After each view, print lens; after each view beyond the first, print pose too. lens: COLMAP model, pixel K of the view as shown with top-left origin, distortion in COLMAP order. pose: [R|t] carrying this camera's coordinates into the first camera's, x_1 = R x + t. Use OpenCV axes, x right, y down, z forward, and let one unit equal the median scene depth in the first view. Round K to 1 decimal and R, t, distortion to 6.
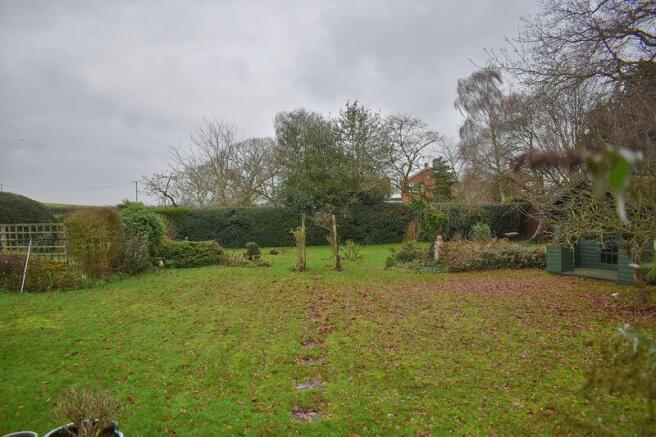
lens RADIAL K [[537.0, 0, 328.1], [0, 537.0, 218.1], [0, 0, 1]] dist [0.007674, 0.001773]
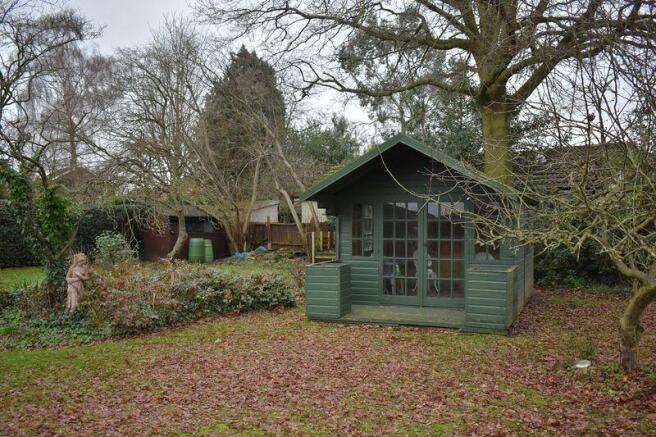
lens RADIAL K [[603.1, 0, 328.7], [0, 603.1, 220.4], [0, 0, 1]] dist [-0.066626, 0.000000]
pose [[0.699324, 0.022359, 0.714455, 0.000646], [-0.000012, 0.999511, -0.031268, 0.020684], [-0.714805, 0.021858, 0.698982, 0.519200]]
